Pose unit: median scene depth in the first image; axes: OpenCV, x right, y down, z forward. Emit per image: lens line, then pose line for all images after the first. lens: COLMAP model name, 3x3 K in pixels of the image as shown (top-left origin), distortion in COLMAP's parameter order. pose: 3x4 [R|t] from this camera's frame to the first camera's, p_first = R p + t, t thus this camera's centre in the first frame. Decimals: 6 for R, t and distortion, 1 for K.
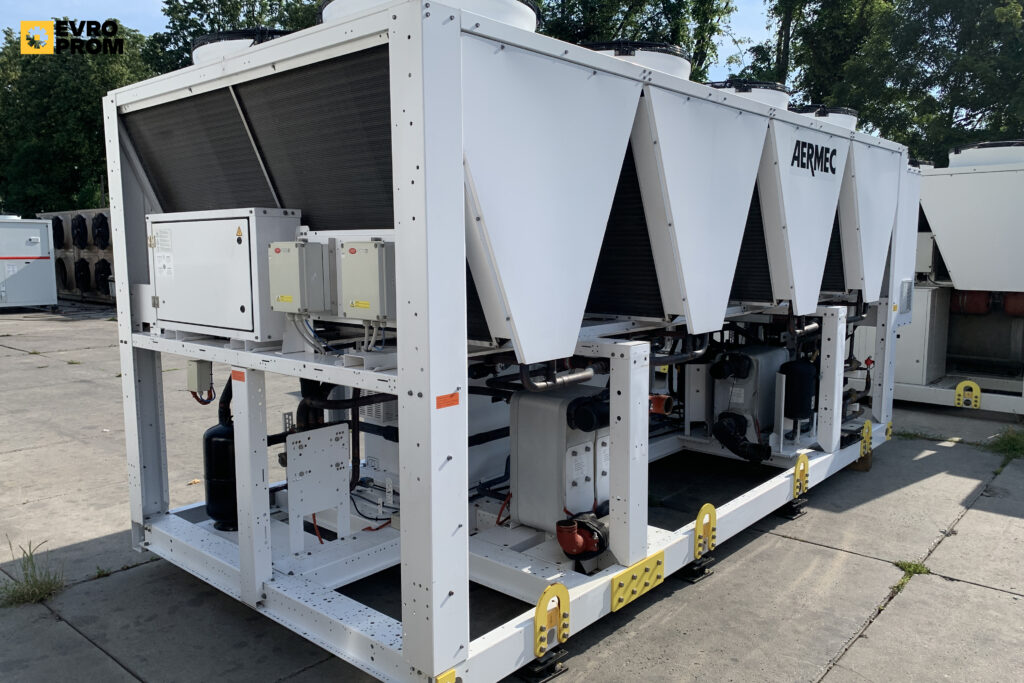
lens RADIAL K [[788.2, 0, 512.0], [0, 788.2, 341.5], [0, 0, 1]] dist [0.001325, -0.001307]
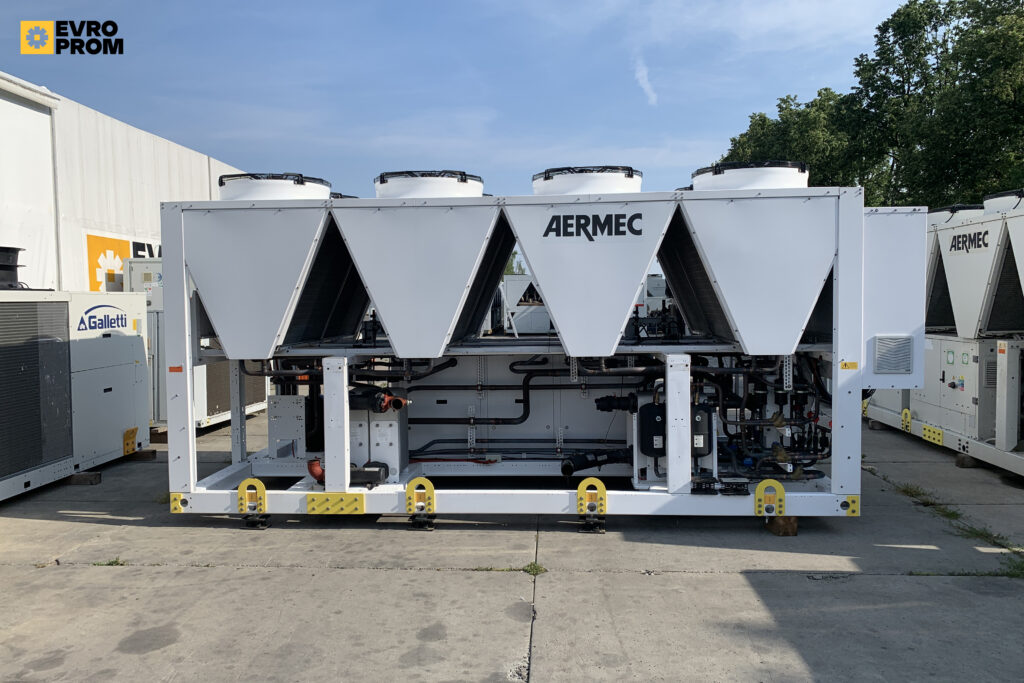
lens RADIAL K [[781.9, 0, 512.0], [0, 781.9, 341.5], [0, 0, 1]] dist [0.033892, -0.000272]
pose [[0.618516, 0.040720, -0.784717, 1.202395], [-0.088567, 0.995905, -0.018131, -0.026187], [0.780765, 0.080714, 0.619589, 0.182287]]
